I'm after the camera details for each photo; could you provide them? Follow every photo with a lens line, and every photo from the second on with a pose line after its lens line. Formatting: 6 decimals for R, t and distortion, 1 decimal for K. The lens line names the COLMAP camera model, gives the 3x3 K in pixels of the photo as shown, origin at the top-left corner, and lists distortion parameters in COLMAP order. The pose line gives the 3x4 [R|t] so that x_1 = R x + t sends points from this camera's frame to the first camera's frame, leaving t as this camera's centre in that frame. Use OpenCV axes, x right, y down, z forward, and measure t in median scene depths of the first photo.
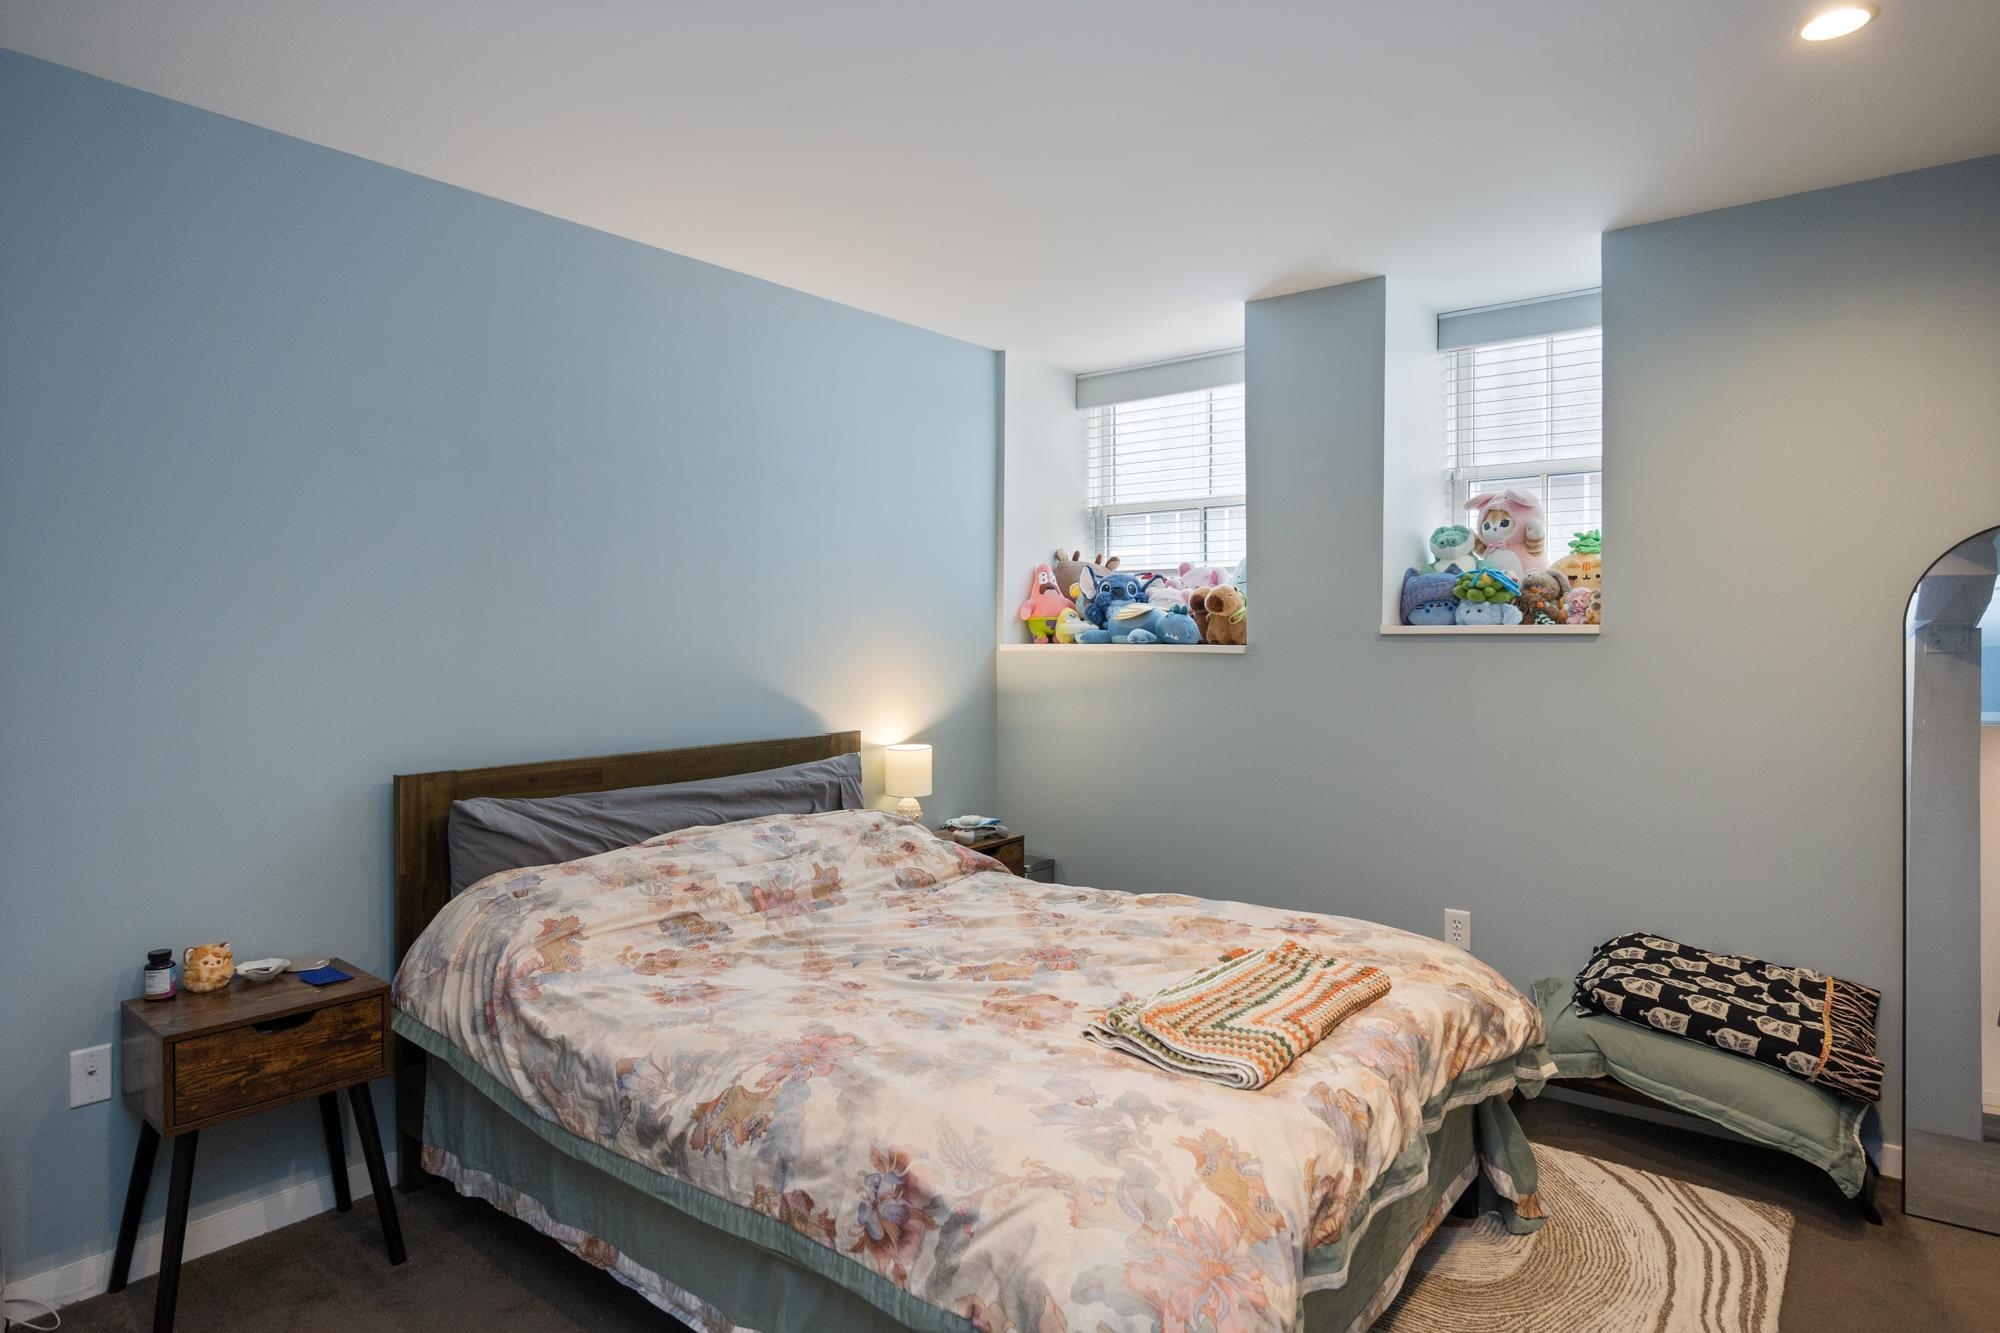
lens RADIAL K [[1089.4, 0, 1000.0], [0, 1089.4, 666.5], [0, 0, 1]] dist [-0.009188, -0.000458]
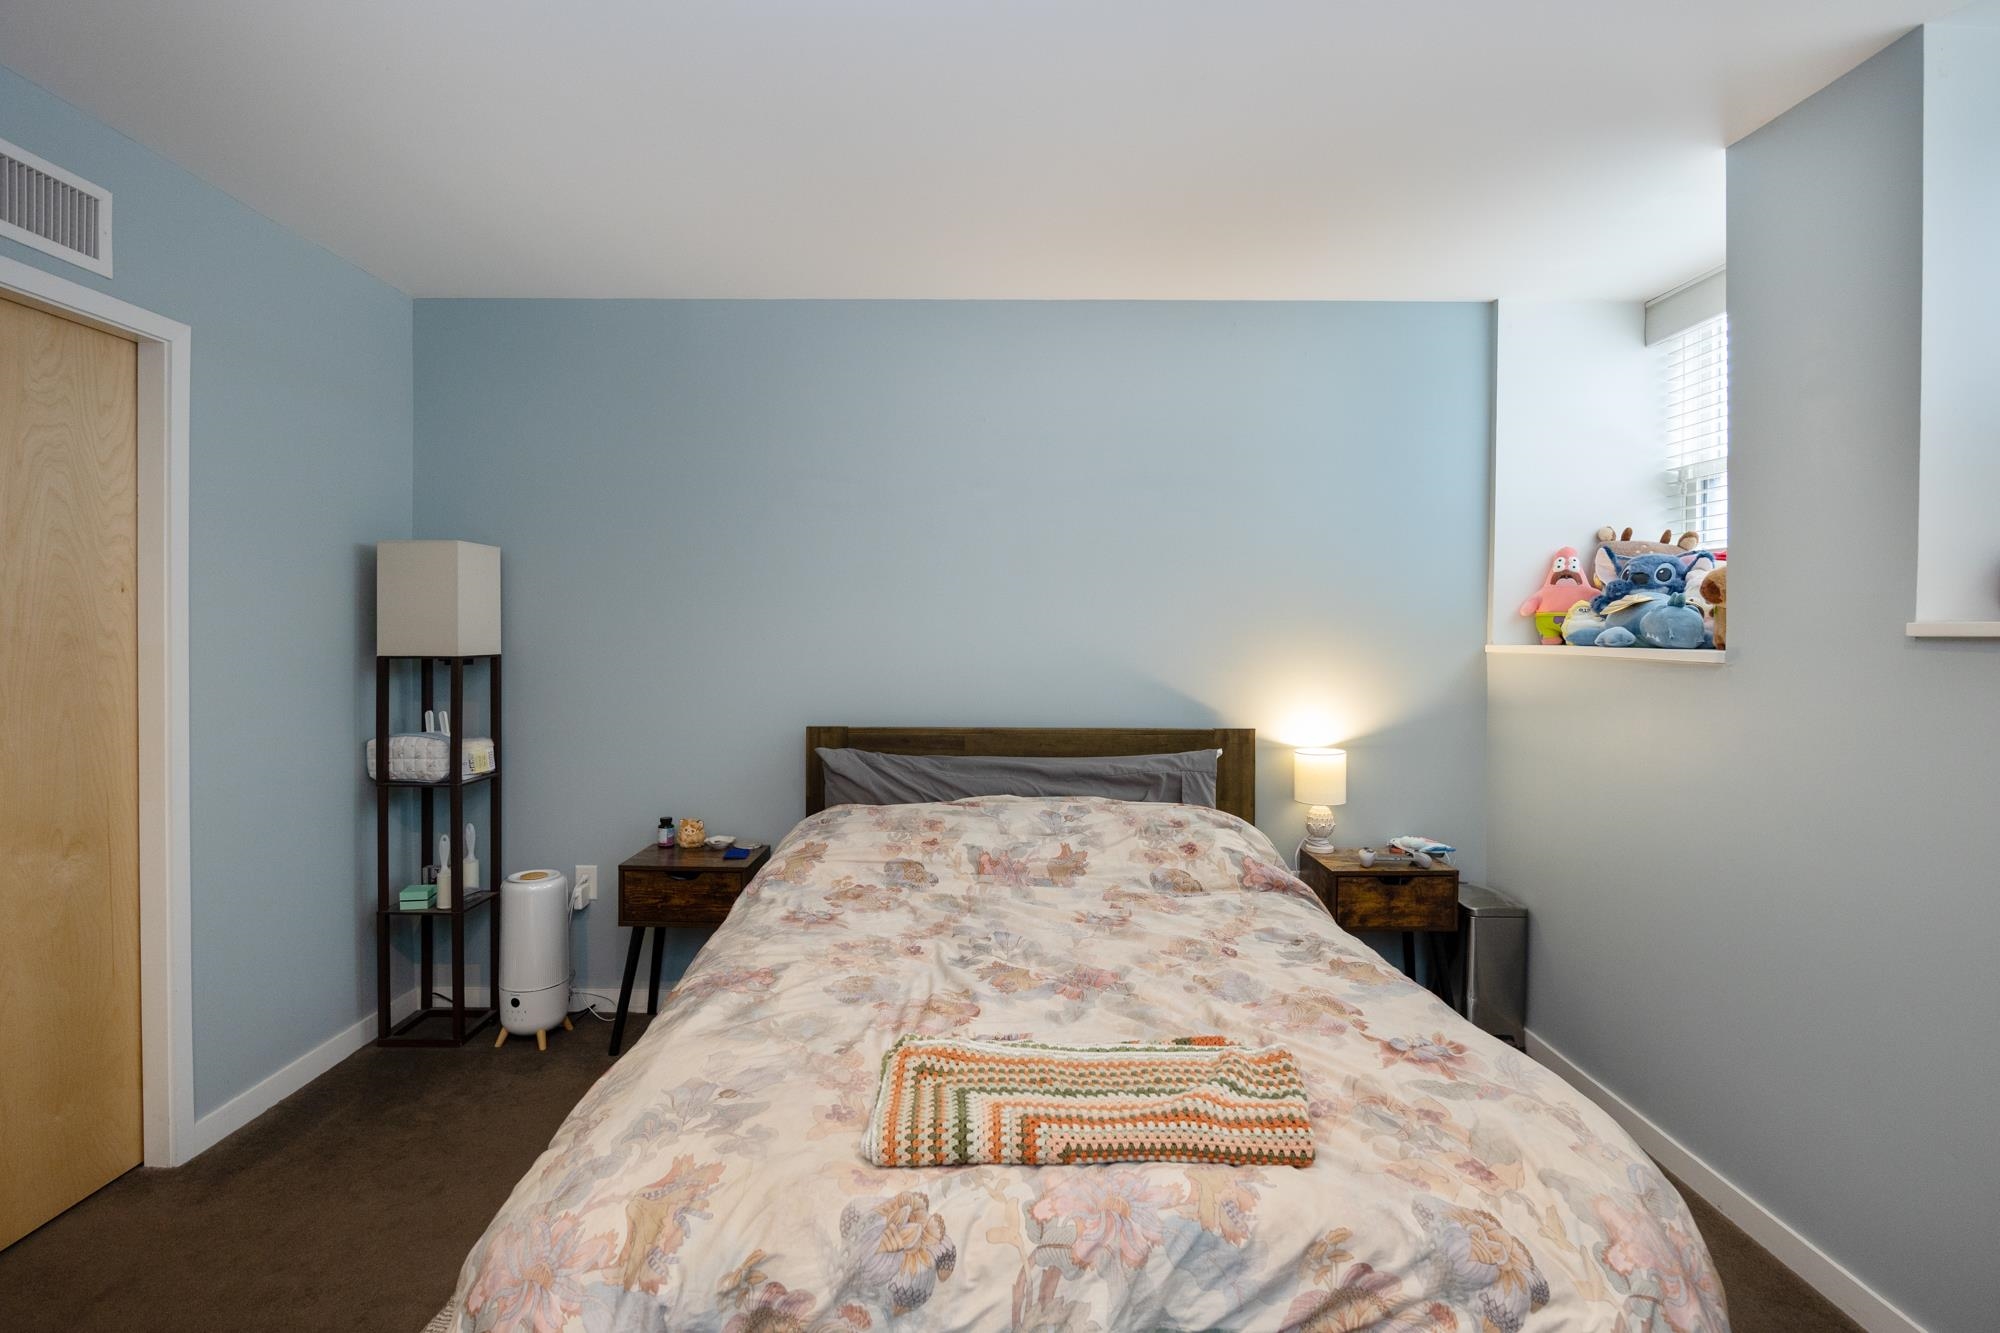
lens RADIAL K [[957.4, 0, 998.6], [0, 957.4, 648.3], [0, 0, 1]] dist [-0.017964, 0.000400]
pose [[0.632155, 0.020639, -0.774567, 0.548990], [-0.031159, 0.999514, 0.001203, -0.010596], [0.774215, 0.023374, 0.632491, 0.381581]]
